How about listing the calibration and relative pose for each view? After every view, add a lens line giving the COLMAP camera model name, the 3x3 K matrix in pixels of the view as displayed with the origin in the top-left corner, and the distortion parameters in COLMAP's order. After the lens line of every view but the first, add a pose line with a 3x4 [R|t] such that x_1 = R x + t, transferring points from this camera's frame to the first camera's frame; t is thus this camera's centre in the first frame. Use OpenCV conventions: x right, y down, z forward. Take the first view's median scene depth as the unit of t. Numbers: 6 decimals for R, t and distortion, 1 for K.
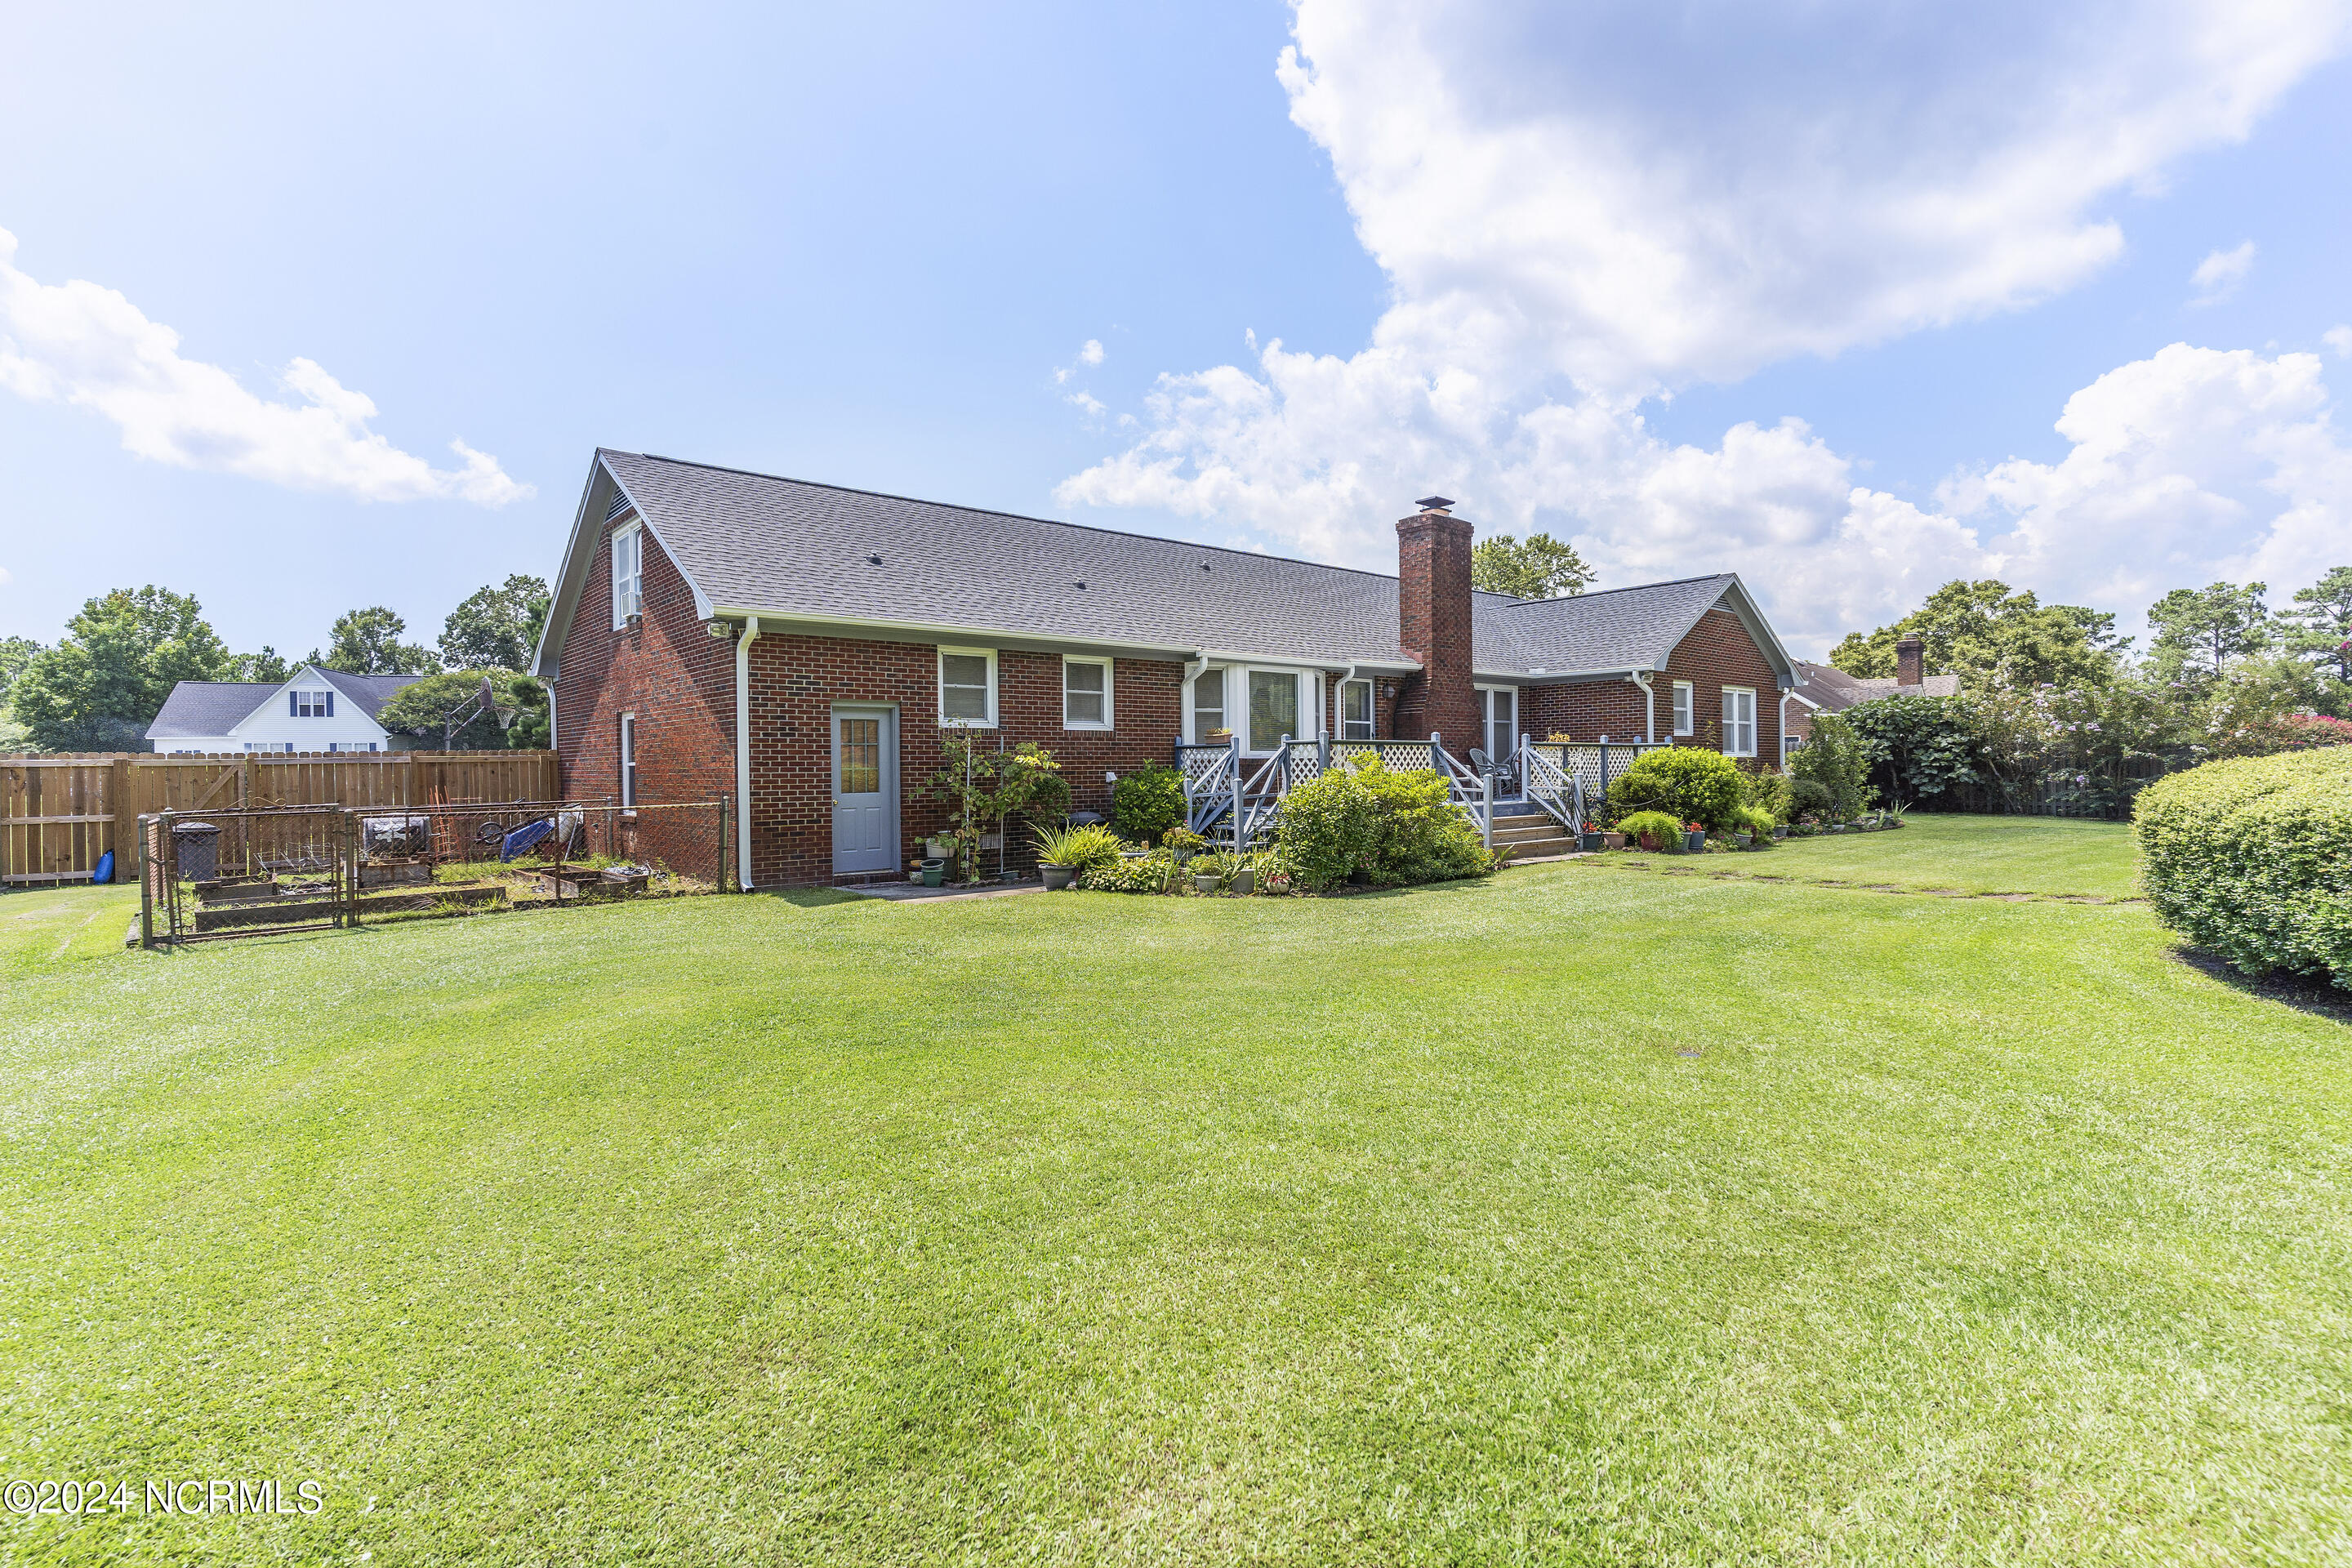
lens RADIAL K [[1120.0, 0, 1176.0], [0, 1120.0, 784.0], [0, 0, 1]] dist [0.000142, 0.000054]
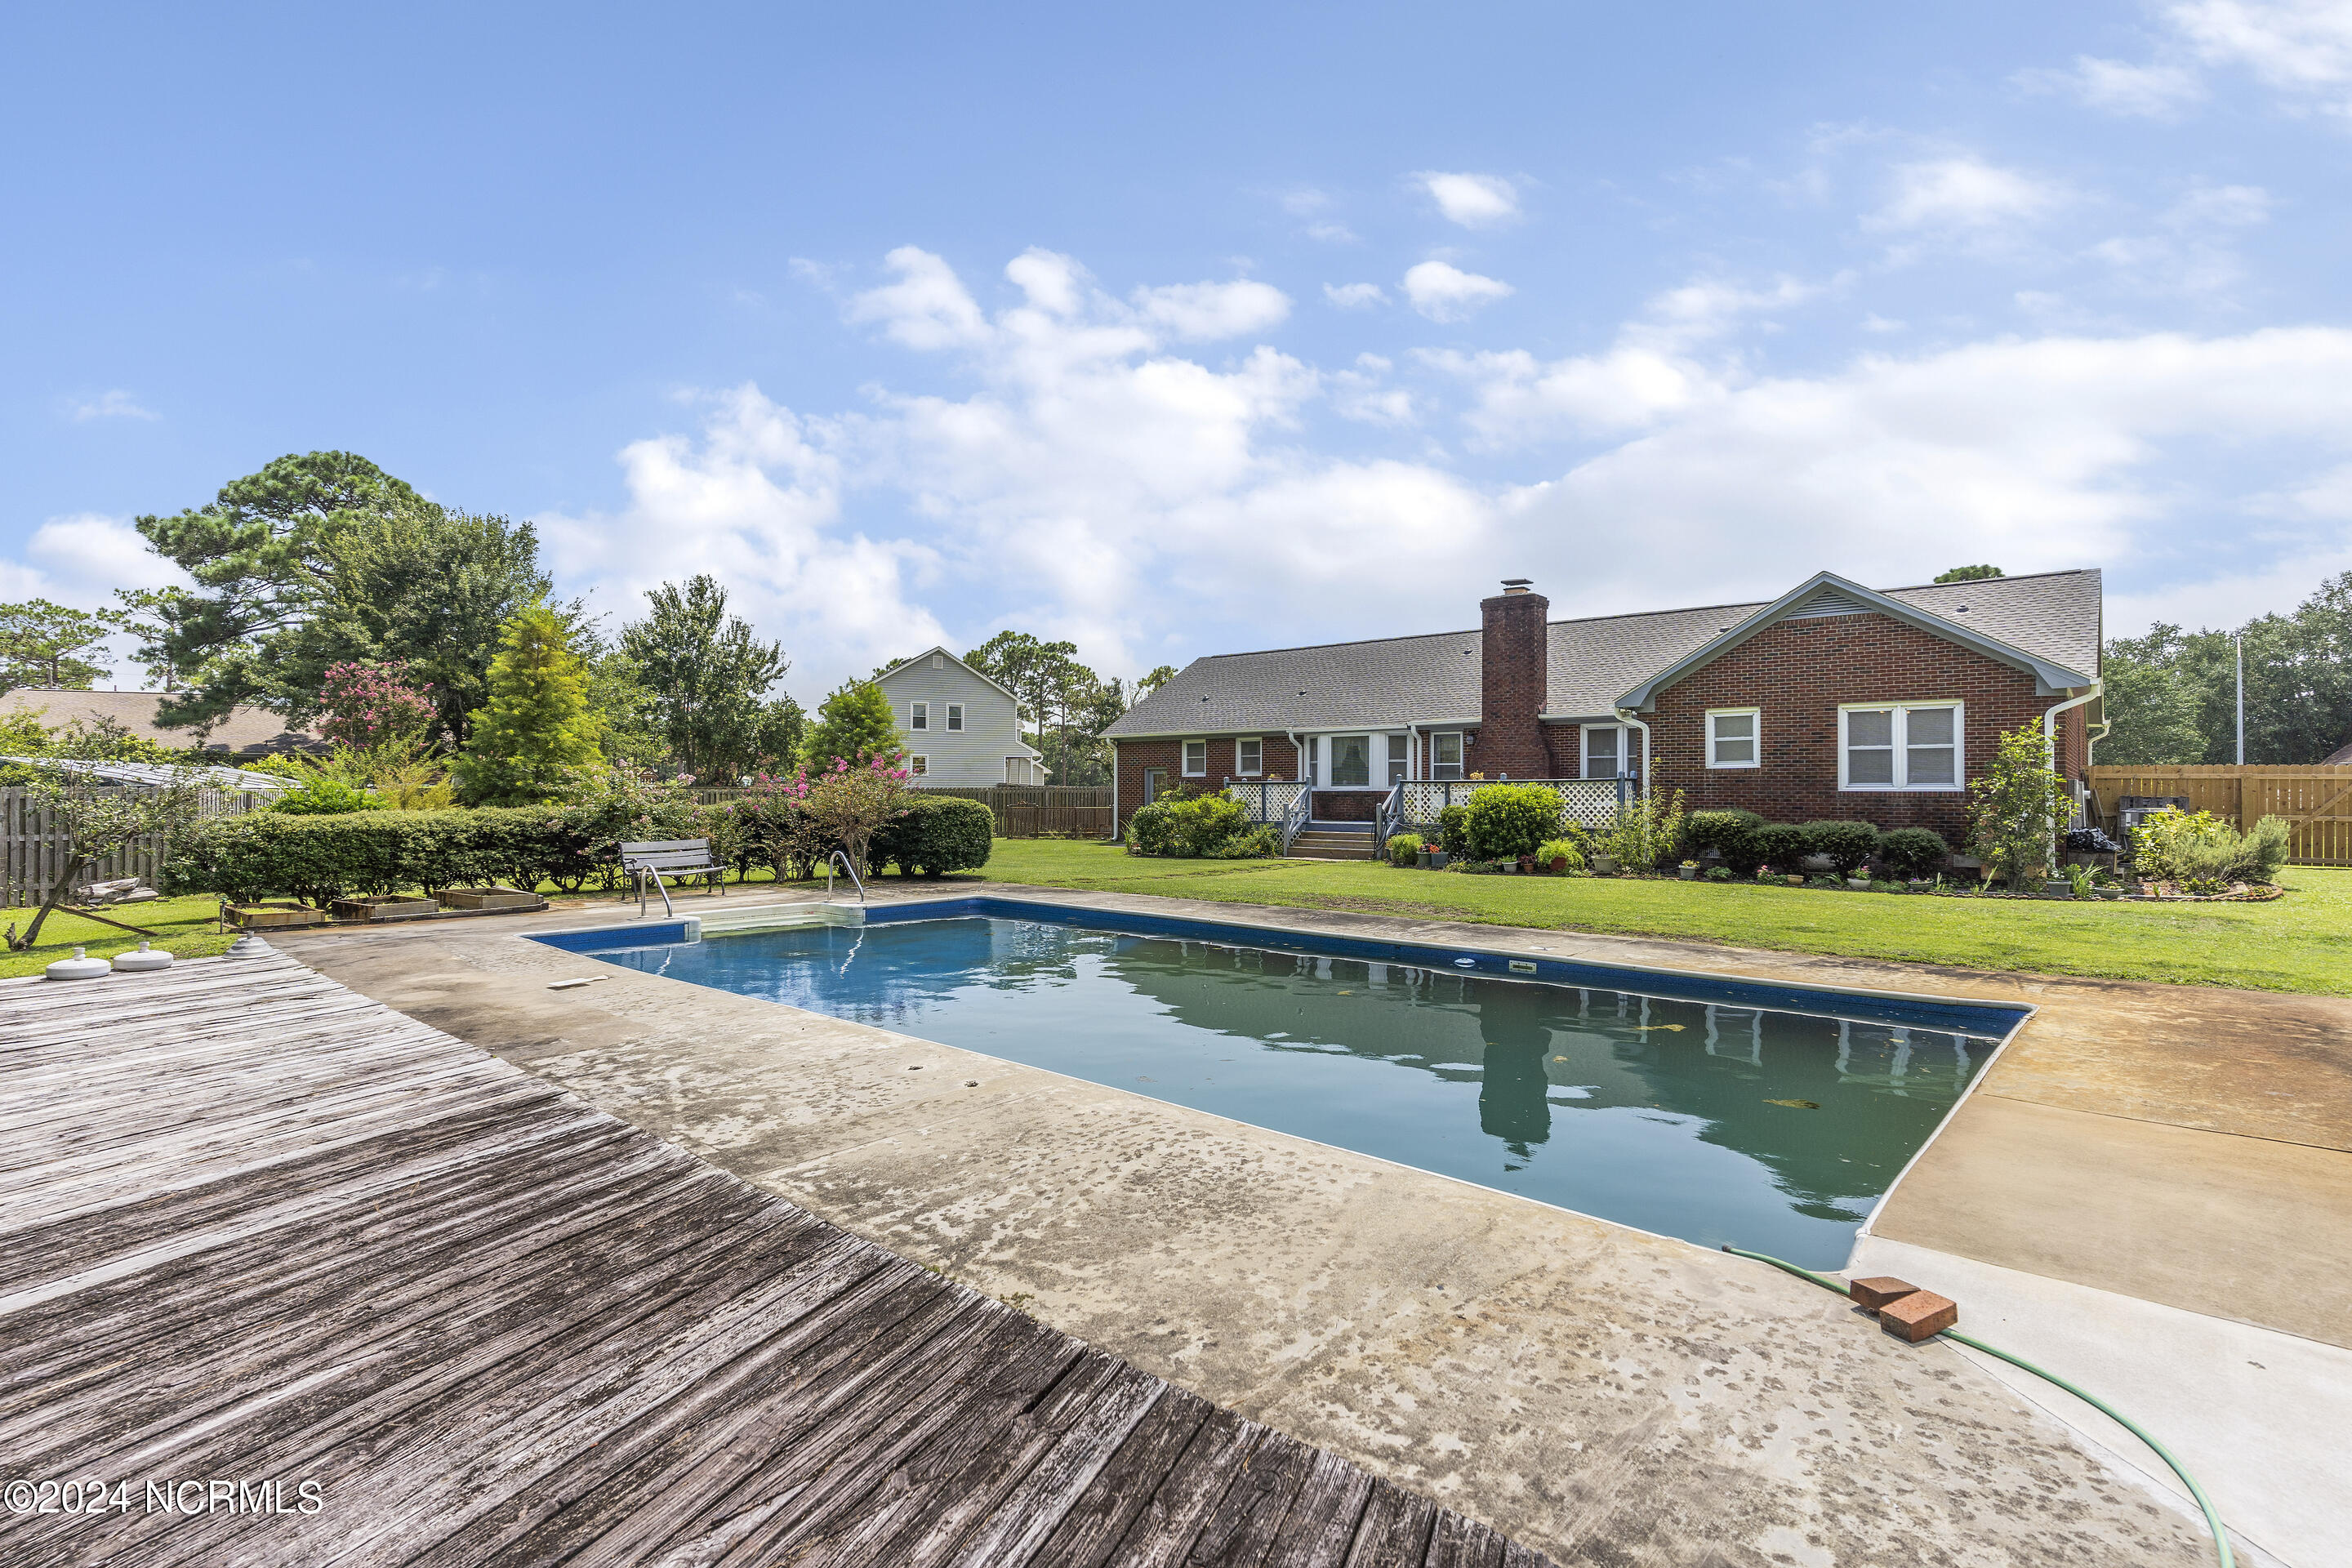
lens RADIAL K [[1120.0, 0, 1176.0], [0, 1120.0, 784.0], [0, 0, 1]] dist [0.000142, 0.000054]
pose [[0.179051, 0.002121, -0.983837, 1.428729], [-0.013708, 0.999906, -0.000339, -0.025825], [0.983744, 0.013547, 0.179064, 0.426711]]
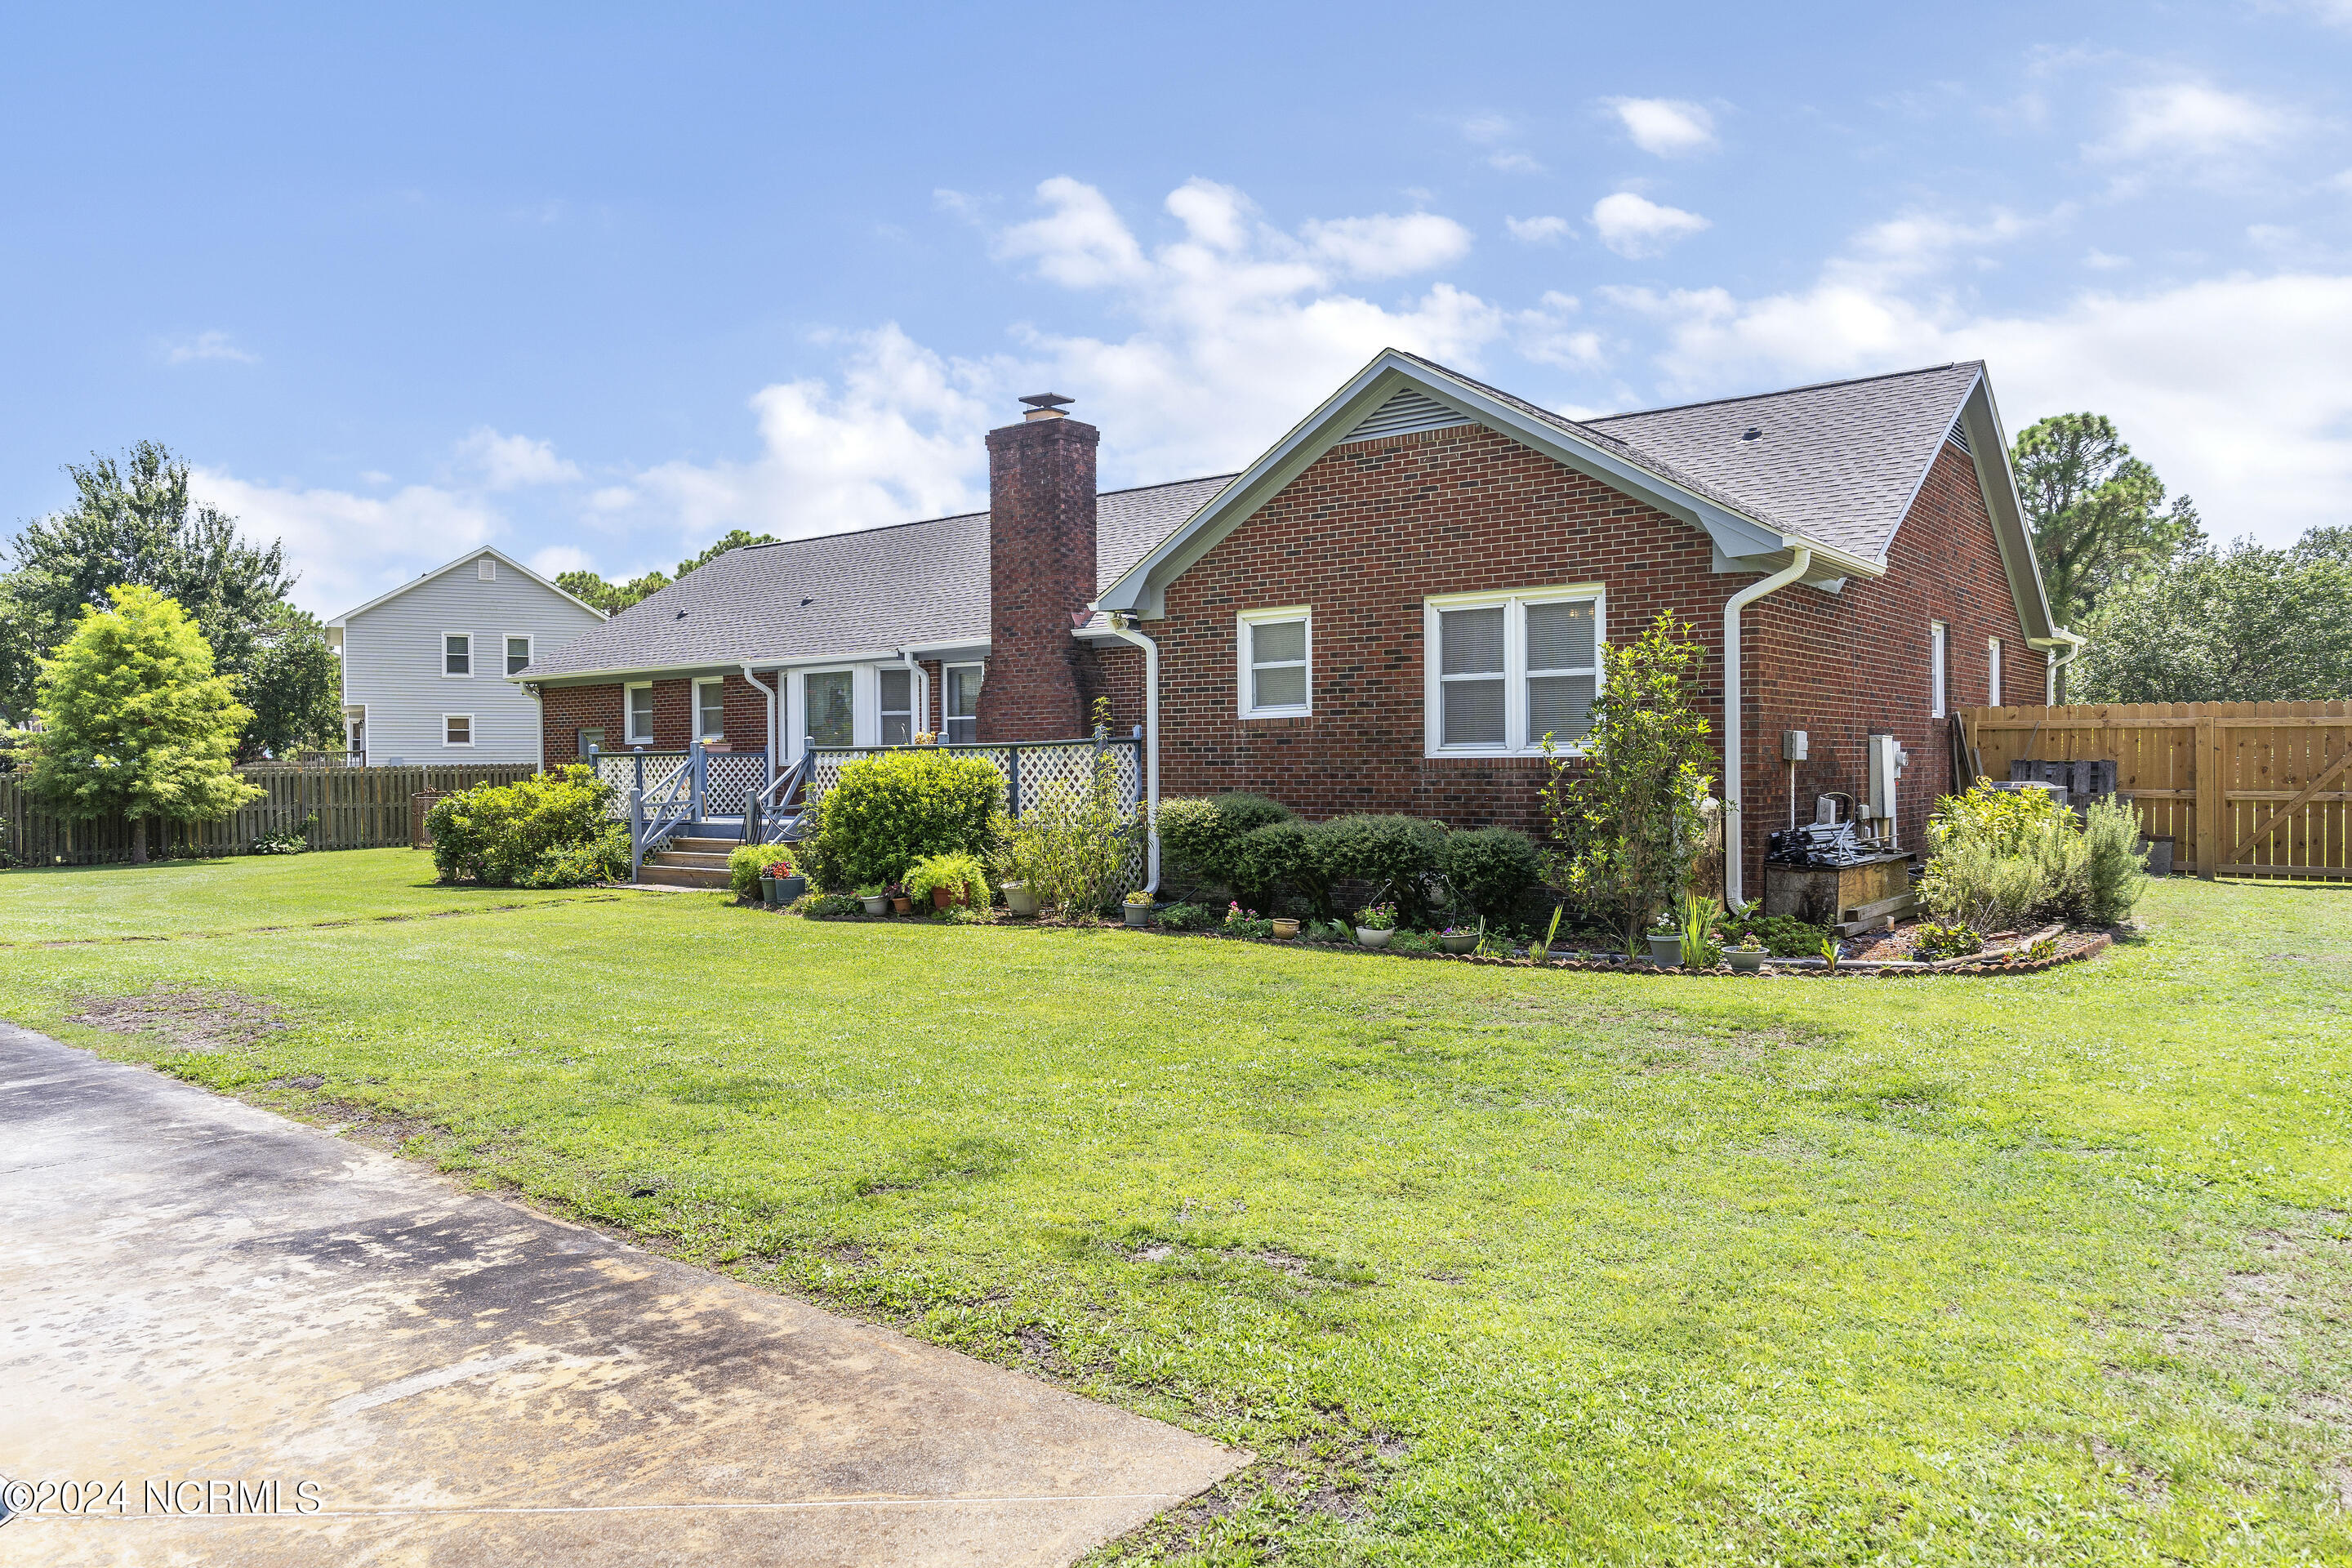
lens RADIAL K [[1580.2, 0, 1173.3], [0, 1580.2, 747.9], [0, 0, 1]] dist [-0.002040, -0.002248]
pose [[0.216403, -0.002846, -0.976300, 1.270275], [-0.001506, 0.999994, -0.003249, -0.030236], [0.976303, 0.002174, 0.216397, 0.892681]]
